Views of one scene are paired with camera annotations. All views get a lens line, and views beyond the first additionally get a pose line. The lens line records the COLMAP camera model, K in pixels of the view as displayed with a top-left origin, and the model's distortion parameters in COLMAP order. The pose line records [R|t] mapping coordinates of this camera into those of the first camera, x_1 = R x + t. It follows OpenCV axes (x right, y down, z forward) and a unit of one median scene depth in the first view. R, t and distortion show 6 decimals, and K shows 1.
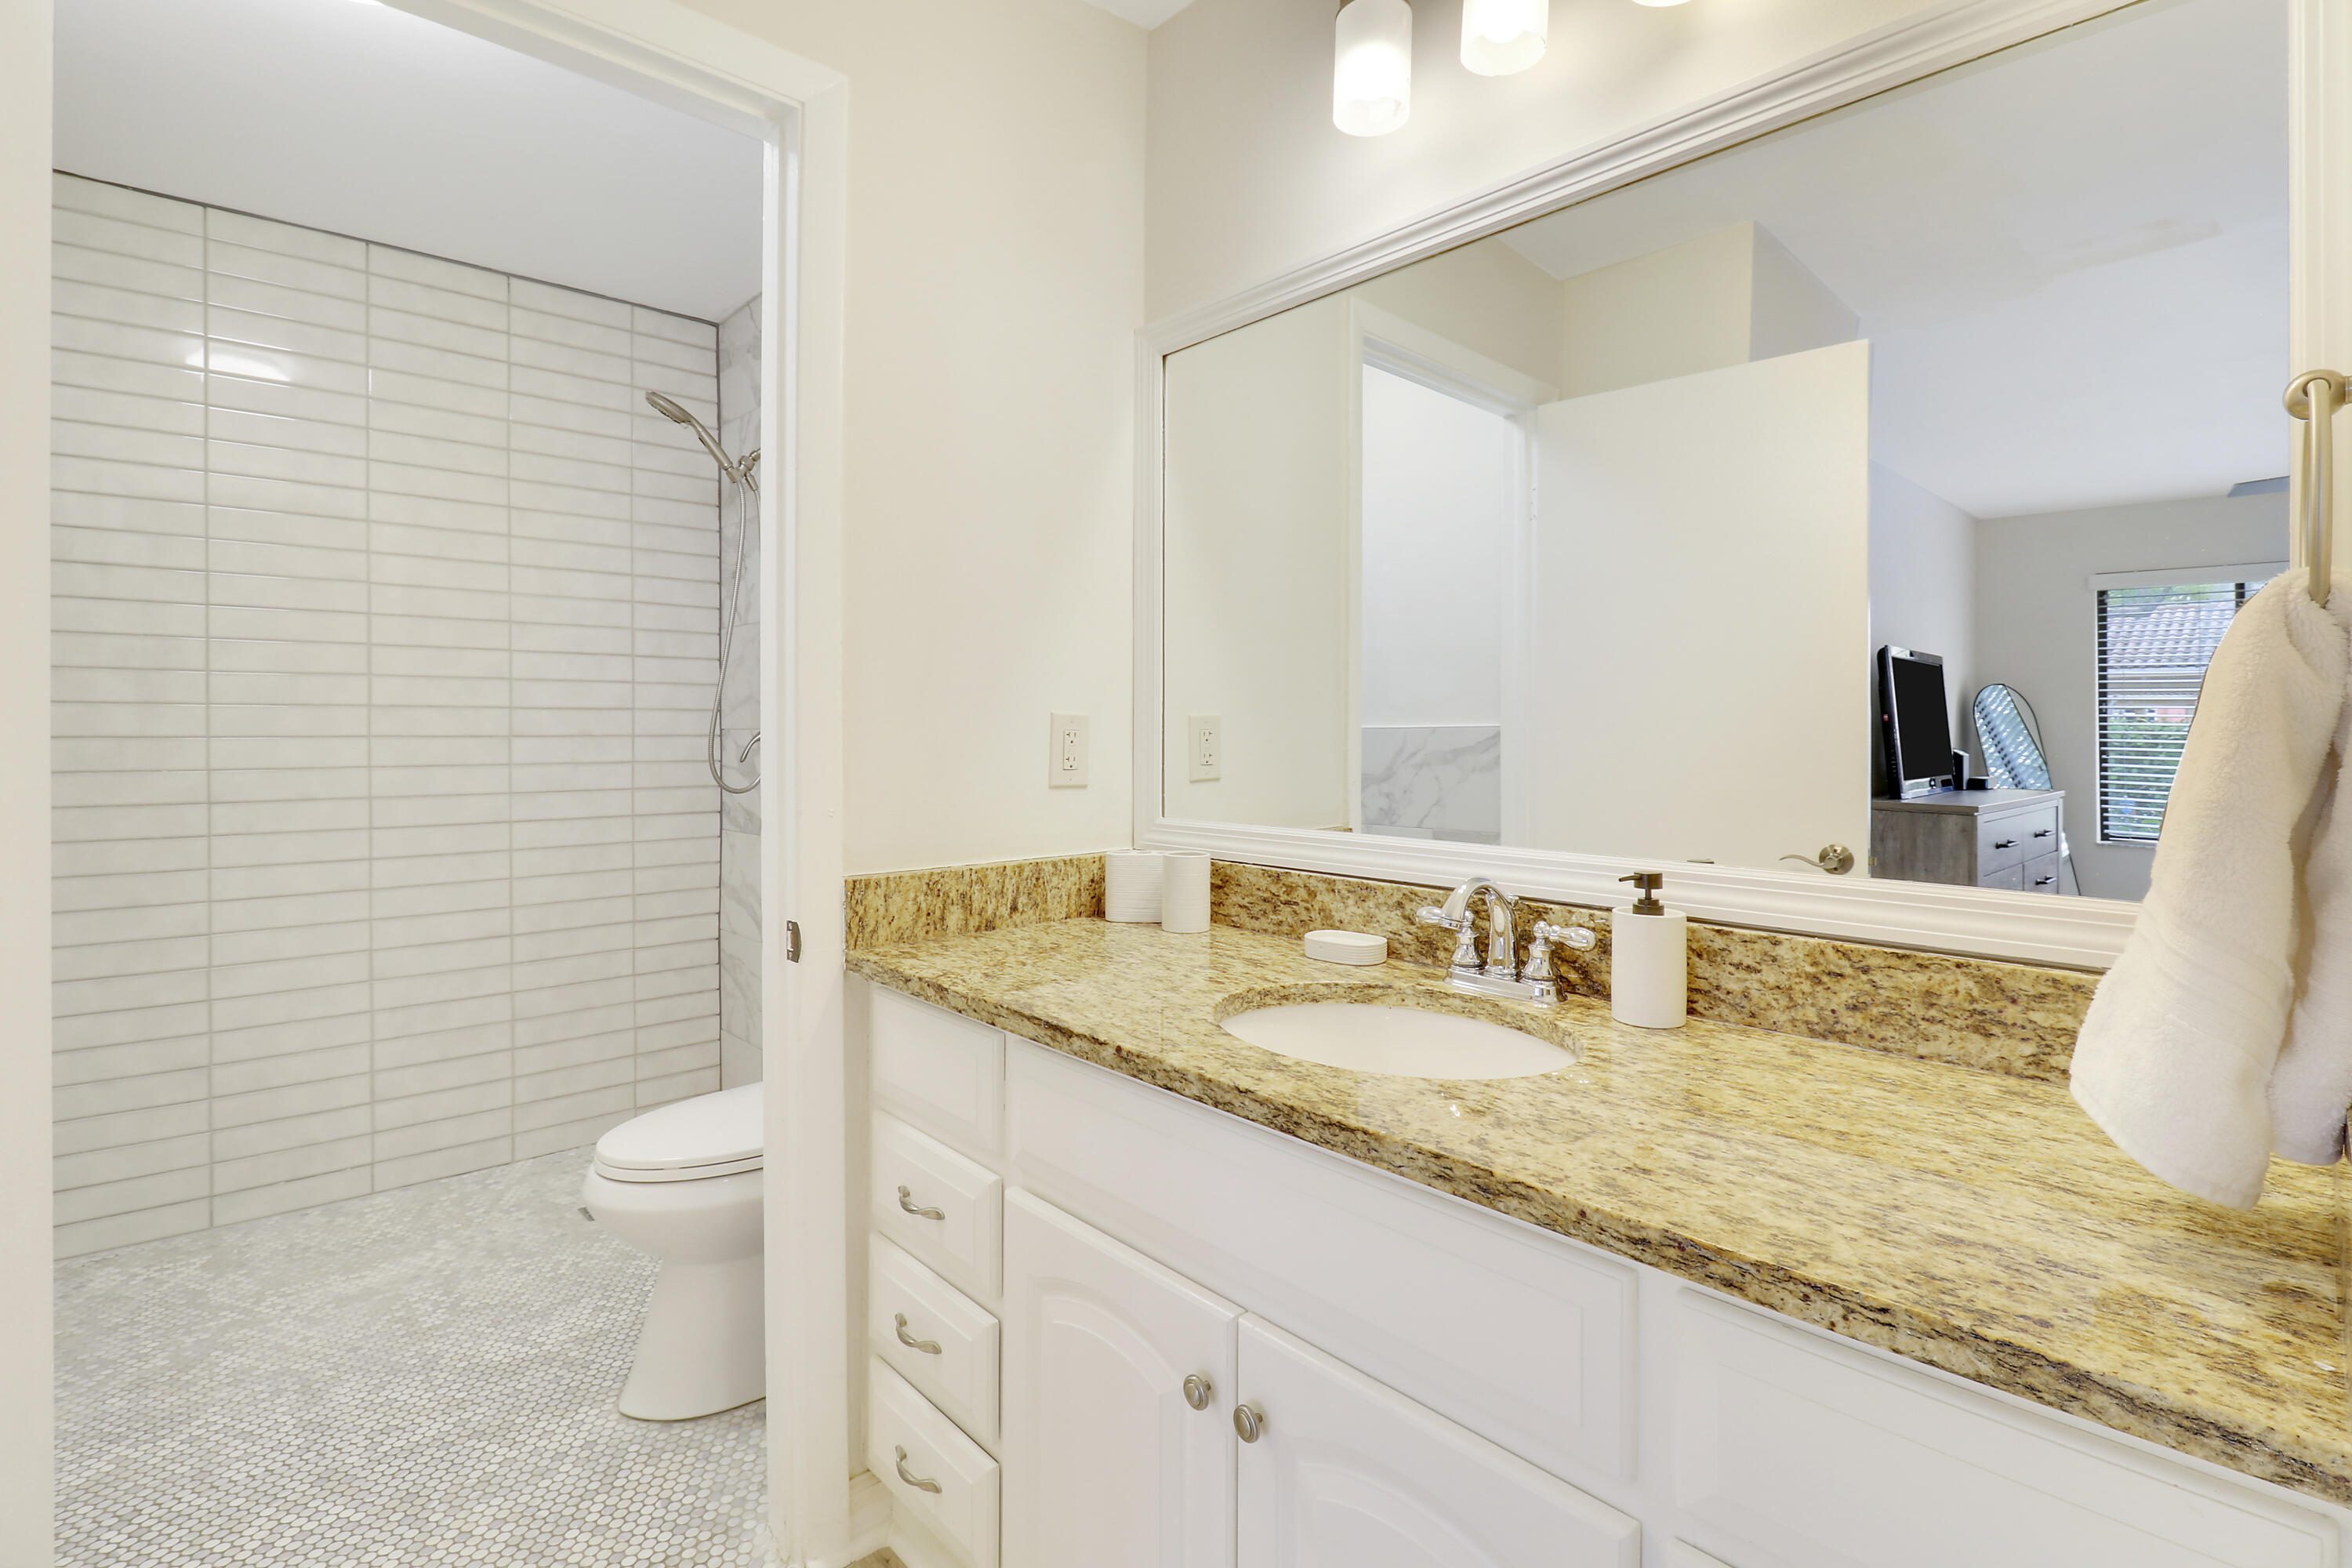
lens RADIAL K [[1130.6, 0, 1186.5], [0, 1130.6, 738.6], [0, 0, 1]] dist [0.002477, -0.013808]
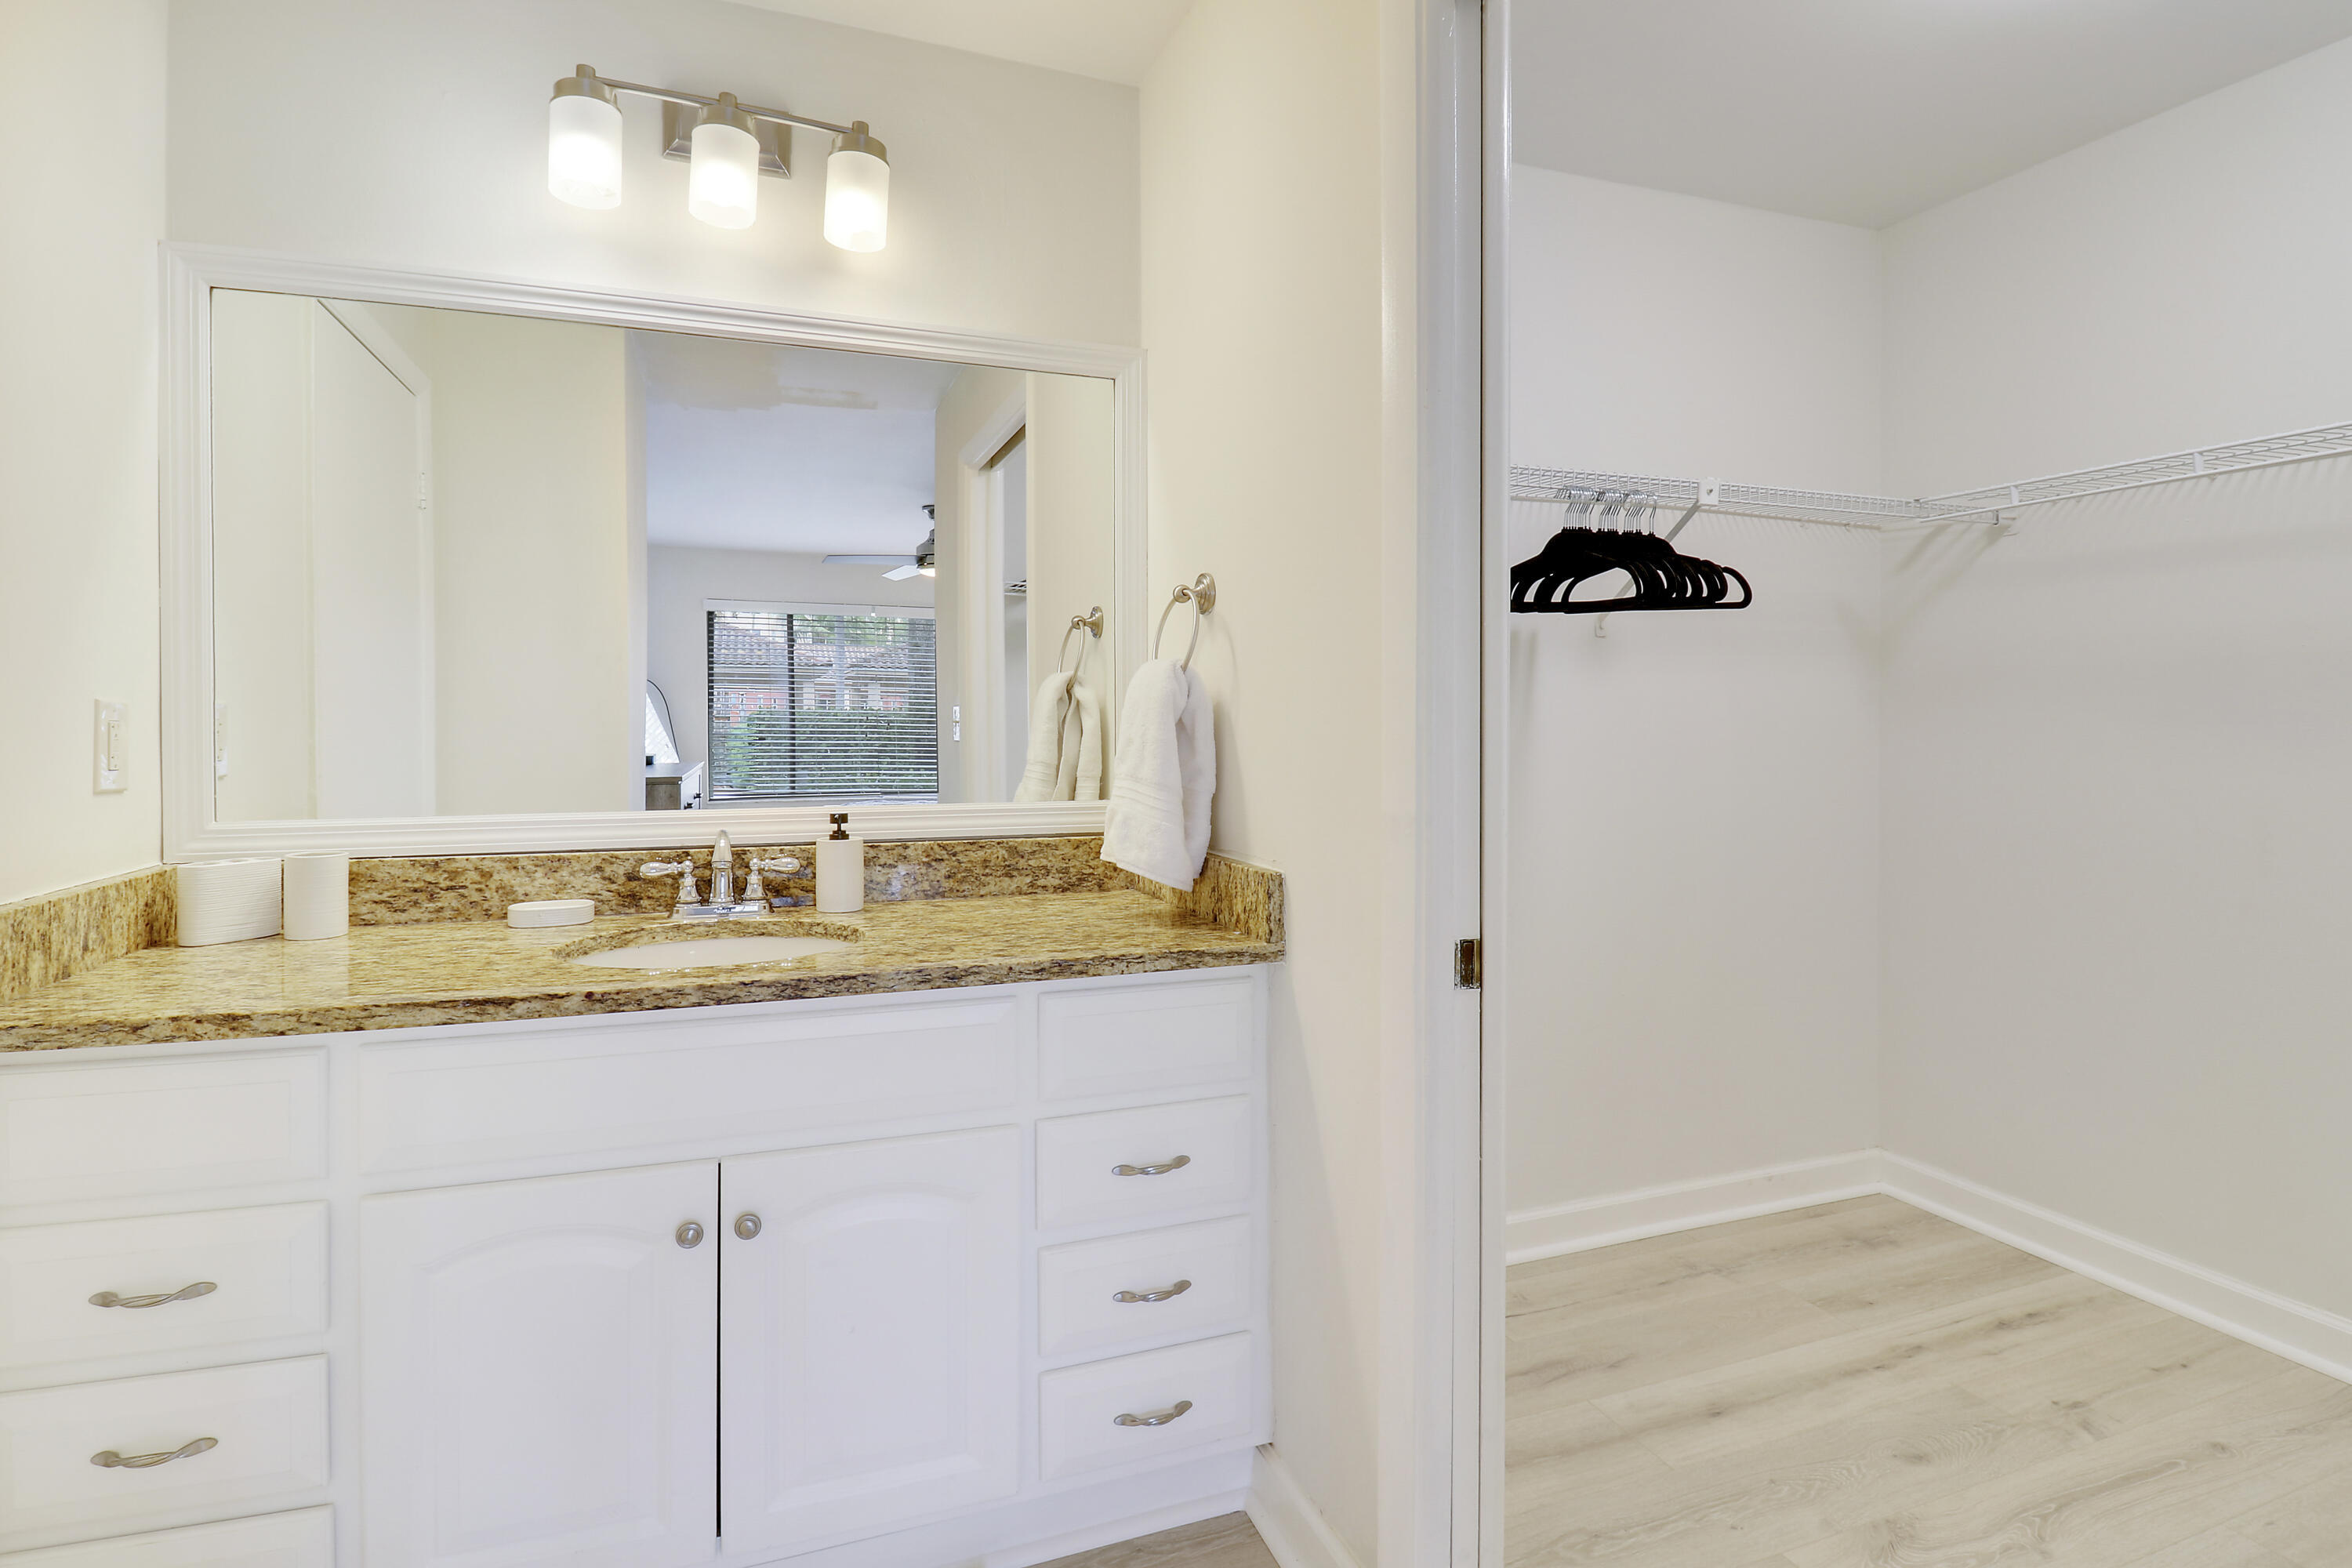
lens RADIAL K [[1130.6, 0, 1186.5], [0, 1130.6, 738.6], [0, 0, 1]] dist [0.002477, -0.013808]
pose [[0.371989, -0.017438, 0.928073, -0.787183], [0.006843, 0.999848, 0.016044, -0.003621], [-0.928212, 0.000382, 0.372051, -0.005200]]
